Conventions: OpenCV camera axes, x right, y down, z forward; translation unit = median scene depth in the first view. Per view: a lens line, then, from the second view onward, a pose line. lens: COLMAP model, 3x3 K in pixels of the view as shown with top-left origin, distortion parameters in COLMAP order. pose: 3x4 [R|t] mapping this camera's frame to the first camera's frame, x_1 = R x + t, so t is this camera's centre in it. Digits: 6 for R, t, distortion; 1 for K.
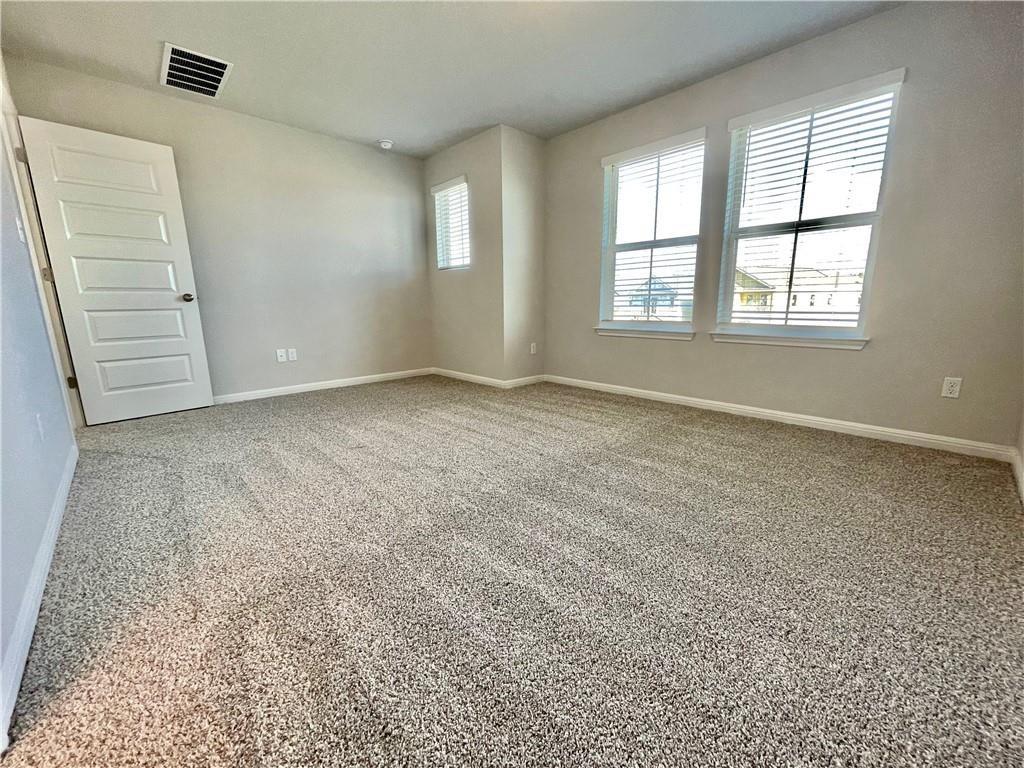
lens RADIAL K [[414.7, 0, 511.5], [0, 414.7, 384.0], [0, 0, 1]] dist [-0.000356, 0.000383]
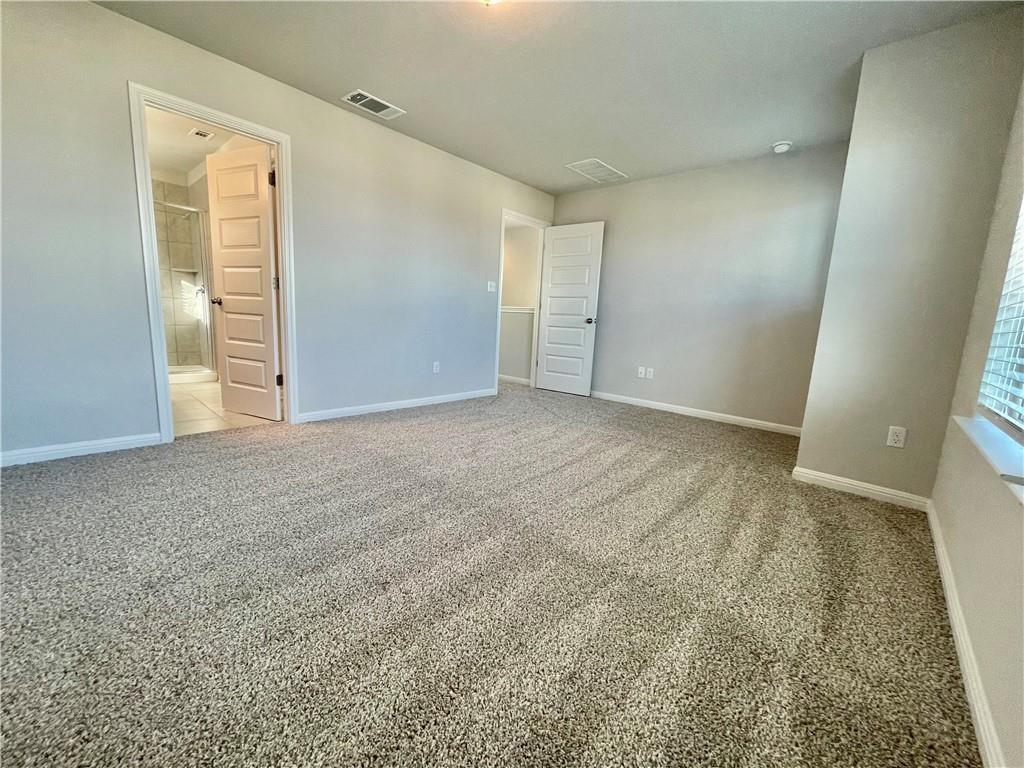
lens RADIAL K [[414.7, 0, 511.4], [0, 414.7, 384.5], [0, 0, 1]] dist [-0.000356, 0.000383]
pose [[0.075810, 0.172718, -0.982049, 0.670715], [-0.247783, 0.957253, 0.149229, -0.139461], [0.965845, 0.232022, 0.115366, 0.600899]]
